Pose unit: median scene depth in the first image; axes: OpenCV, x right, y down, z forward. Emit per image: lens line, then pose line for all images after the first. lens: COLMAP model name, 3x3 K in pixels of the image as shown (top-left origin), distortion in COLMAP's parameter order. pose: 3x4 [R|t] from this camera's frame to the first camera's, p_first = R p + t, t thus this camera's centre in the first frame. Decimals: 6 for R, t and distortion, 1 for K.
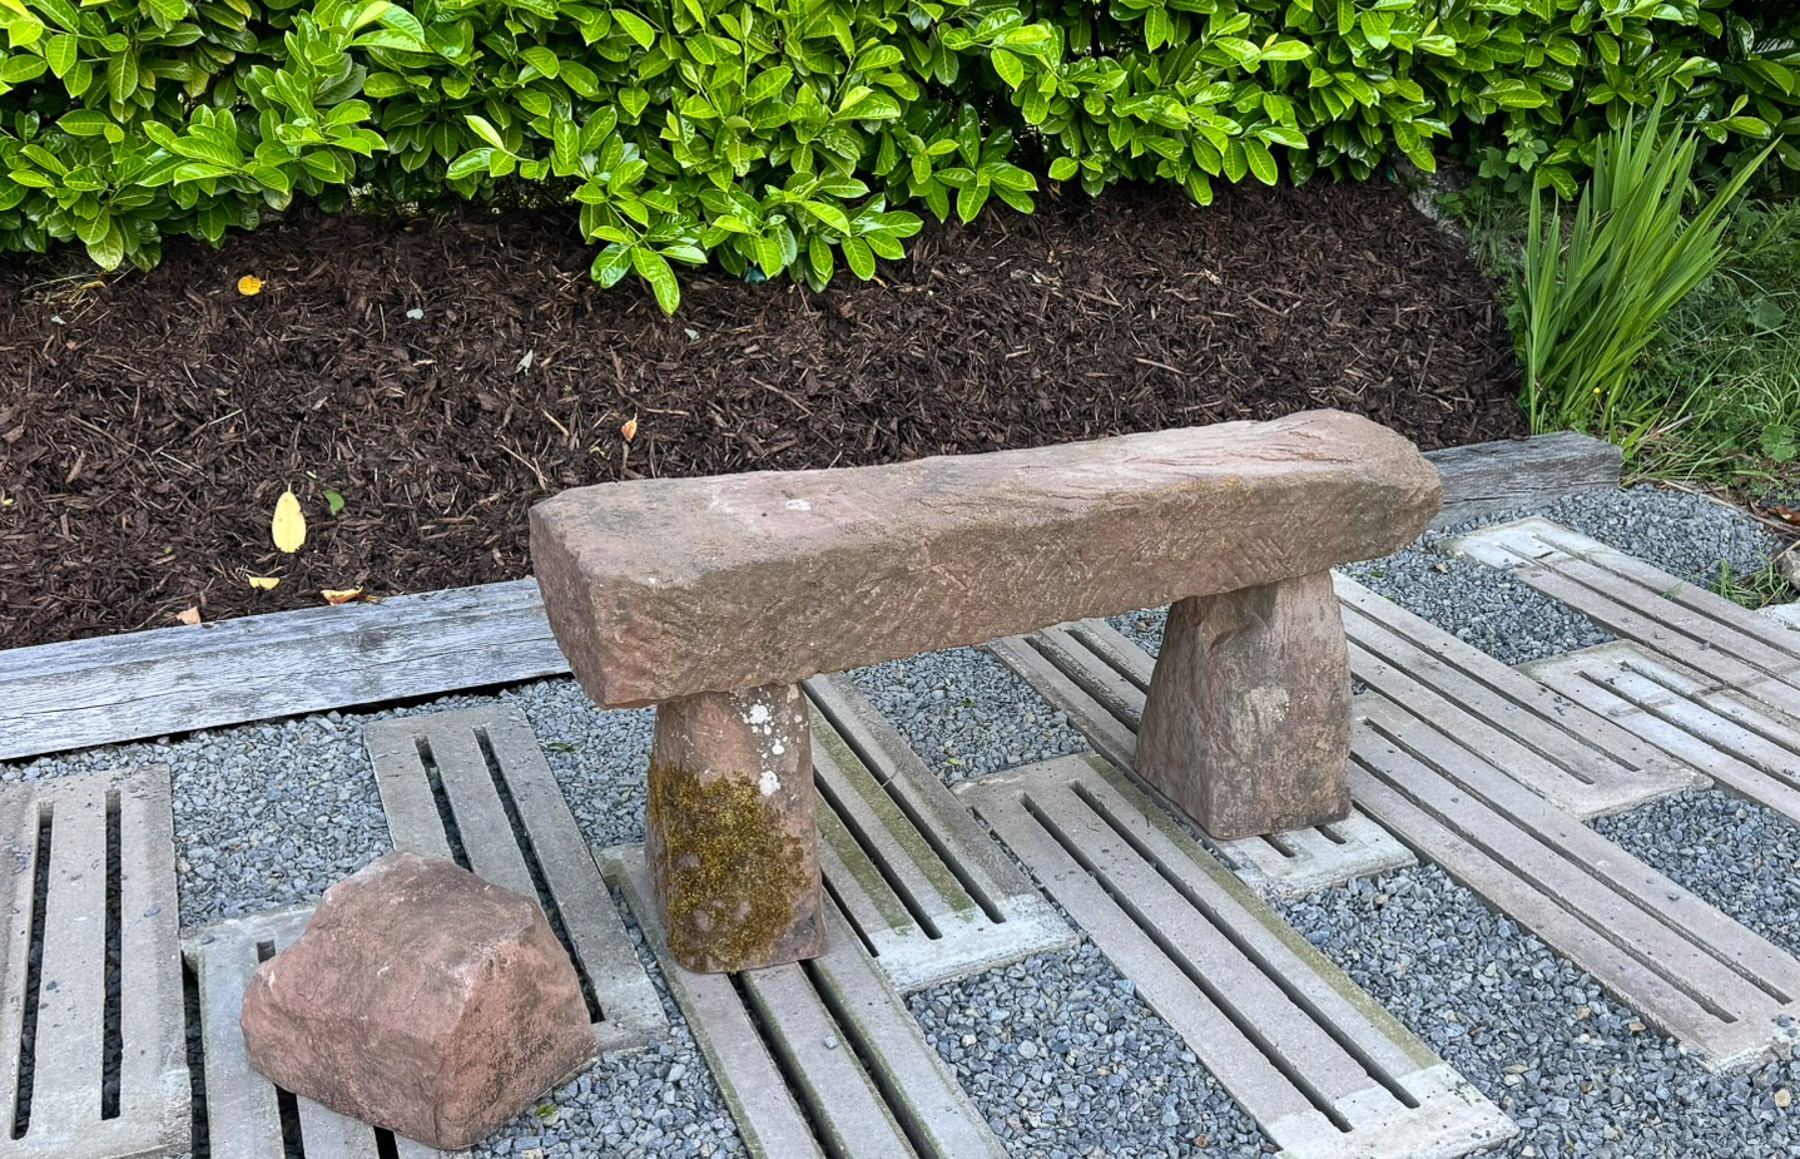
lens RADIAL K [[1776.7, 0, 1049.8], [0, 1776.7, 682.6], [0, 0, 1]] dist [0.189126, -0.410266]
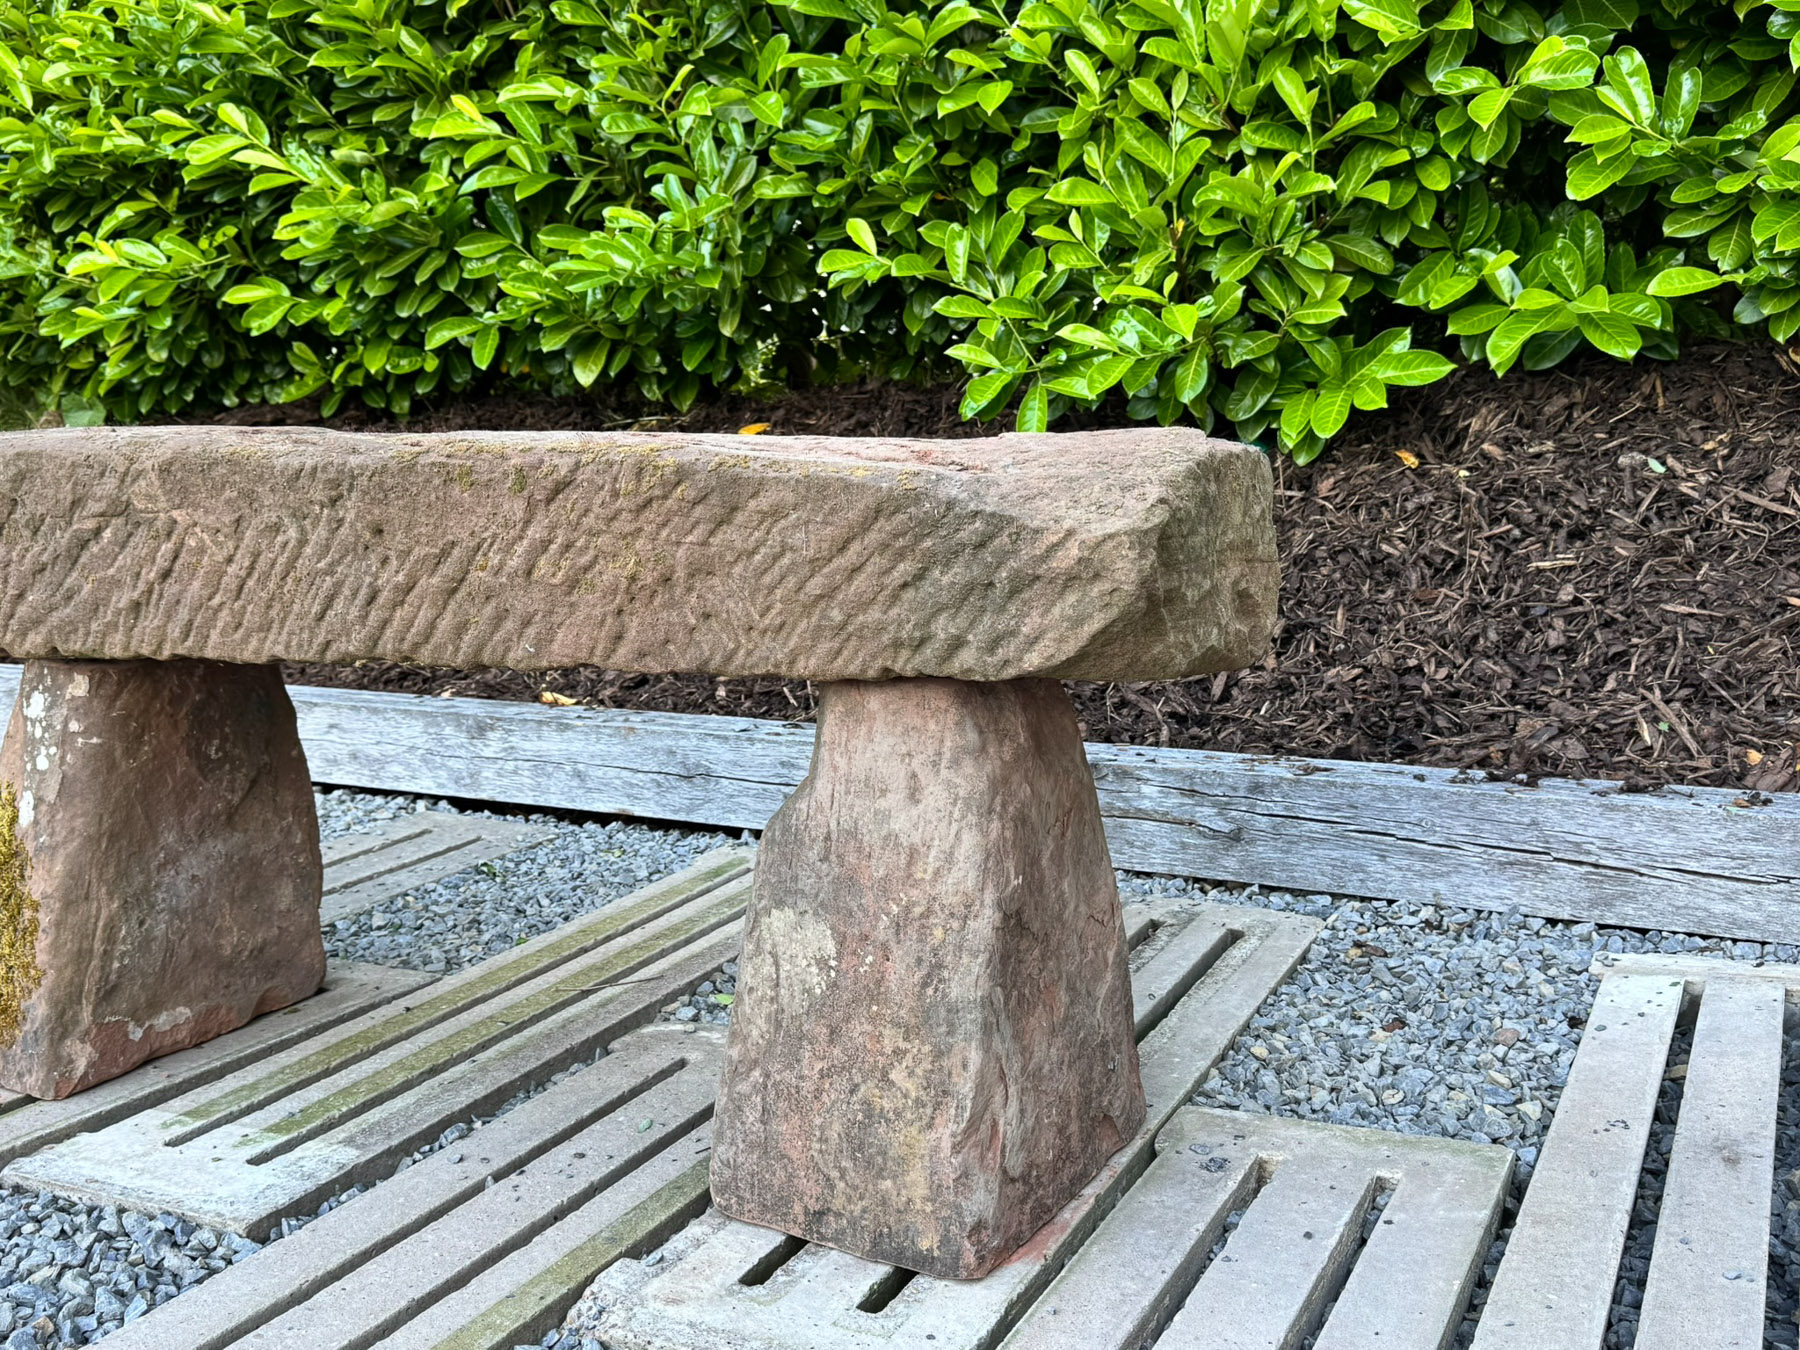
lens RADIAL K [[1779.3, 0, 903.0], [0, 1779.3, 687.1], [0, 0, 1]] dist [0.195065, -0.439642]
pose [[0.618786, 0.107699, -0.778142, 0.405500], [-0.298591, 0.948457, -0.106171, -0.010047], [0.726600, 0.298044, 0.619050, 0.547286]]
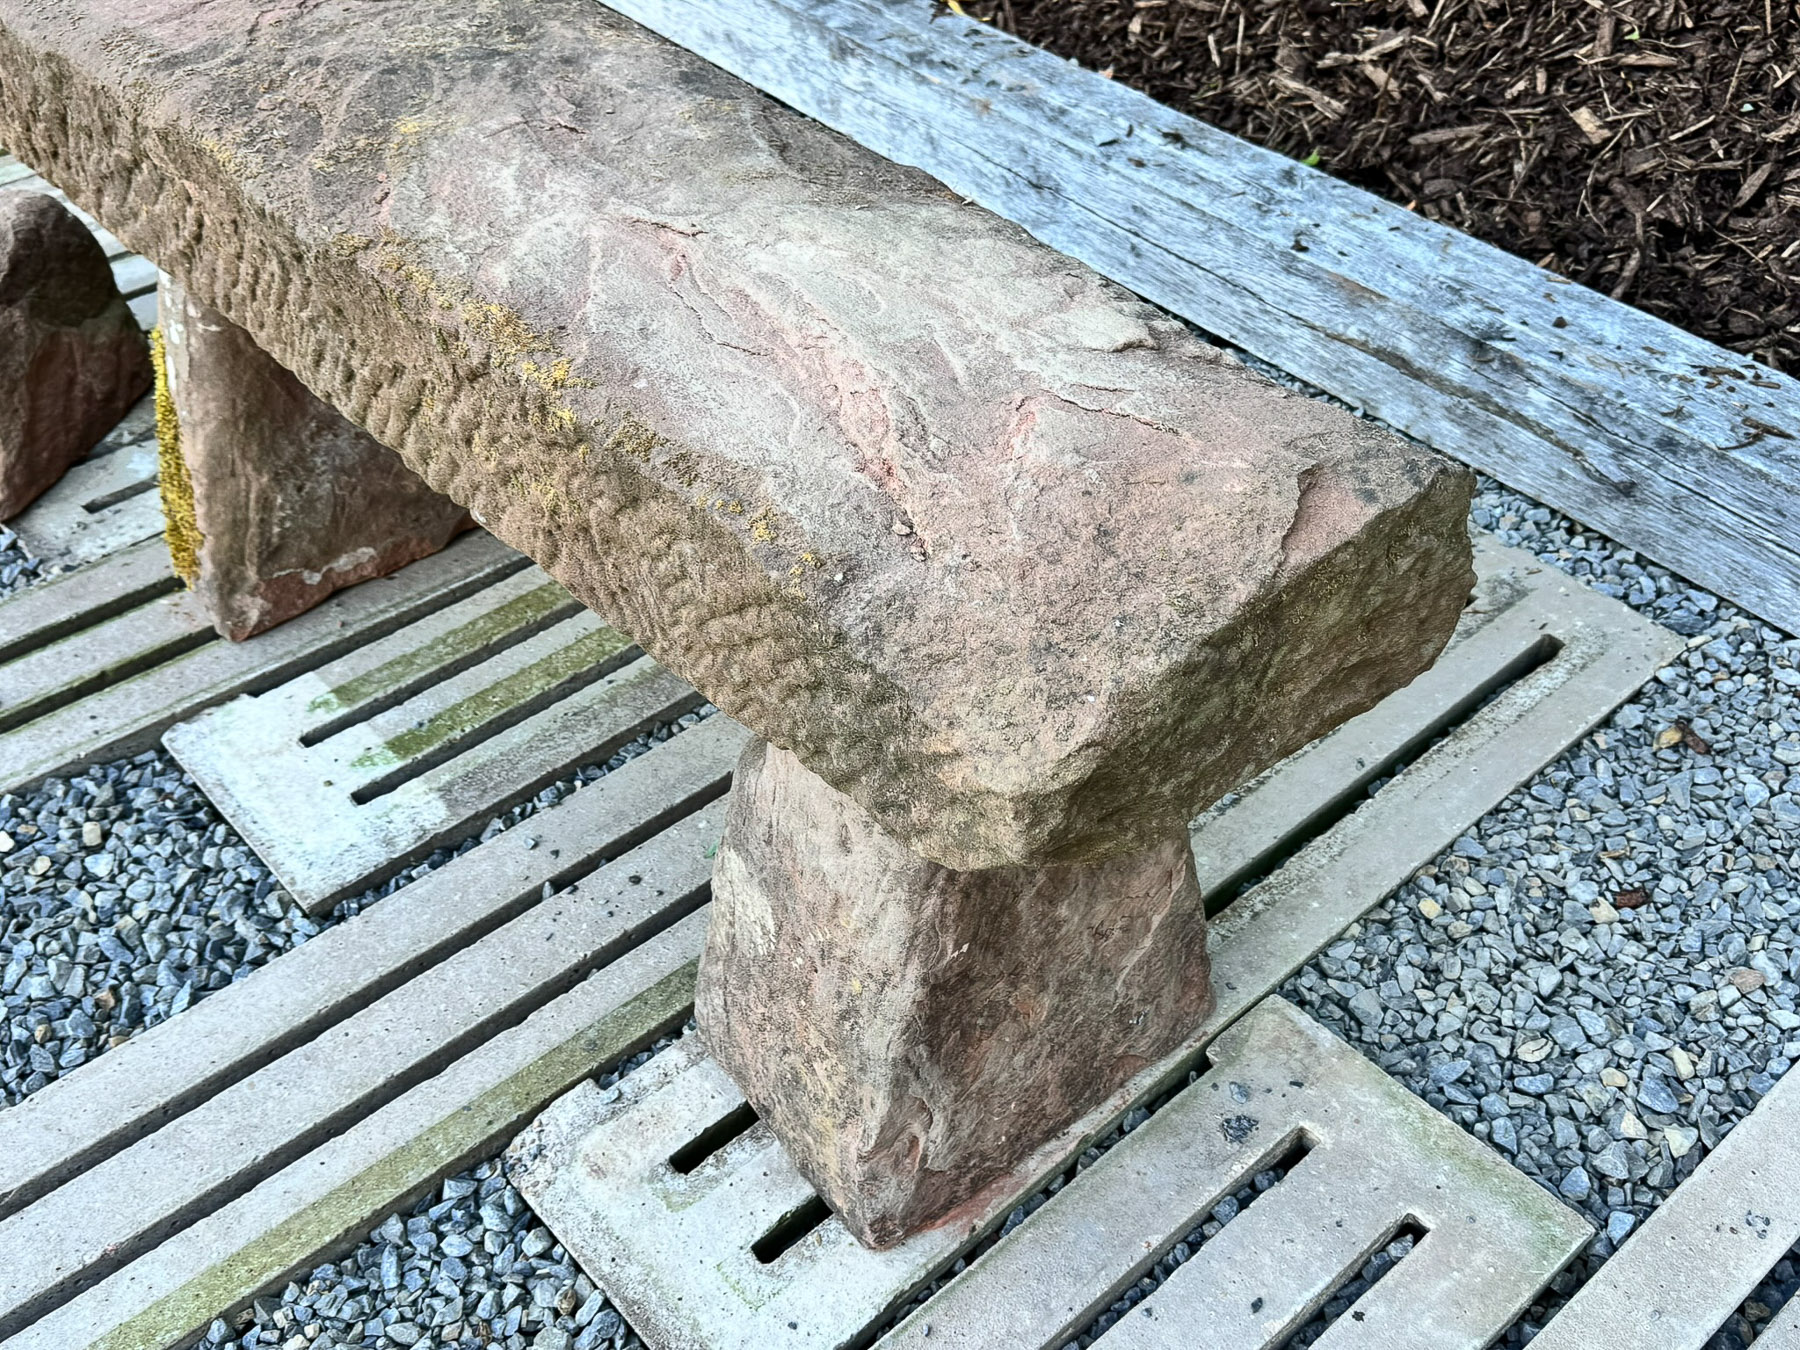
lens RADIAL K [[1791.9, 0, 888.7], [0, 1791.9, 688.0], [0, 0, 1]] dist [0.170187, -0.362545]
pose [[0.267240, 0.640652, -0.719824, 0.327392], [-0.373609, 0.757448, 0.535433, -0.218053], [0.888256, 0.125844, 0.441774, 0.652740]]
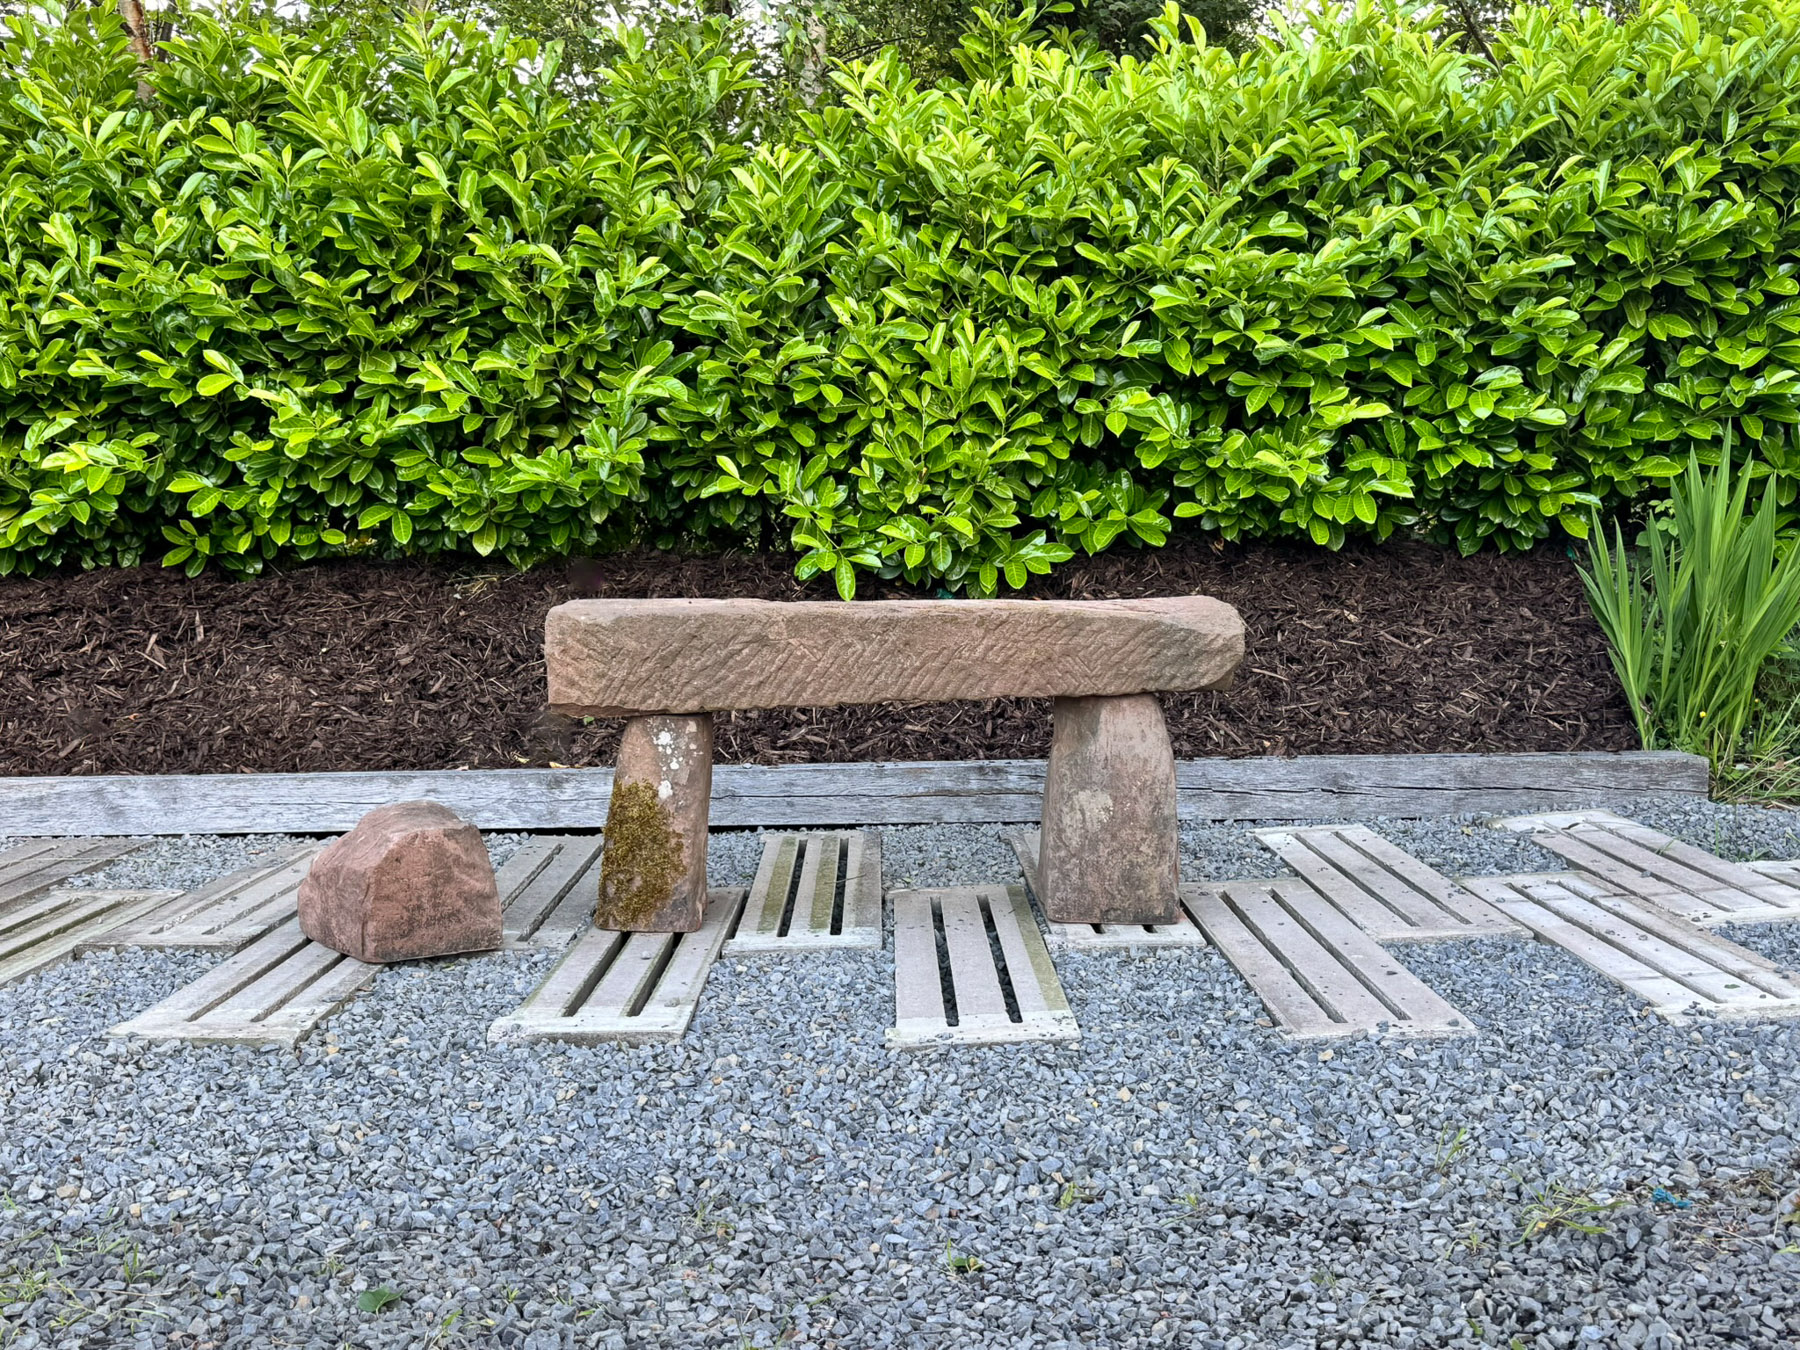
lens RADIAL K [[1824.9, 0, 903.9], [0, 1824.9, 672.2], [0, 0, 1]] dist [0.188604, -0.417495]
pose [[0.910775, 0.019098, -0.412461, 0.408861], [-0.151466, 0.944745, -0.290715, 0.243884], [0.384119, 0.327250, 0.863343, -0.127649]]
